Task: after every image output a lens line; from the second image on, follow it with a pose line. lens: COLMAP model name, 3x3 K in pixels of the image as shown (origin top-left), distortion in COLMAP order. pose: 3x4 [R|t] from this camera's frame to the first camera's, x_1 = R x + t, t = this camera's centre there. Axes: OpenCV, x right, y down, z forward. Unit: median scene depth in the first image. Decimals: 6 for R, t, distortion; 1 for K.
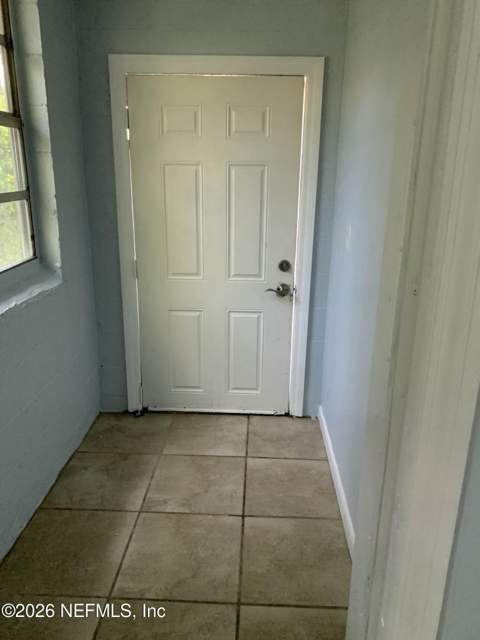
lens RADIAL K [[498.2, 0, 240.0], [0, 498.2, 320.0], [0, 0, 1]] dist [0.021483, -0.040827]
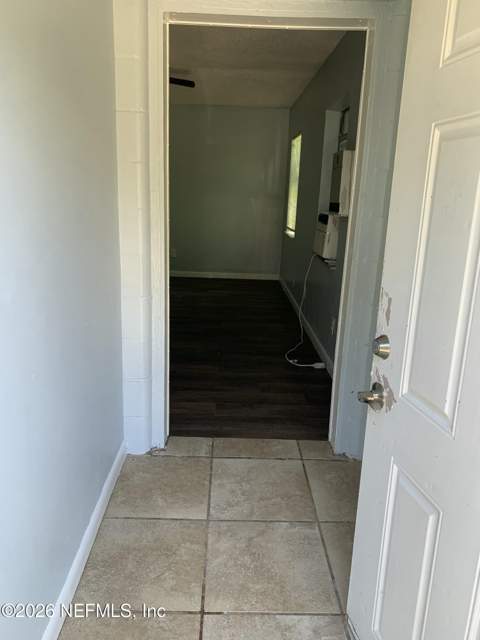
lens RADIAL K [[498.2, 0, 240.0], [0, 498.2, 320.0], [0, 0, 1]] dist [0.021483, -0.040827]
pose [[-0.997977, 0.000508, -0.063567, -0.002897], [-0.032482, 0.855497, 0.516789, -0.423809], [0.054644, 0.517808, -0.853750, 1.631288]]
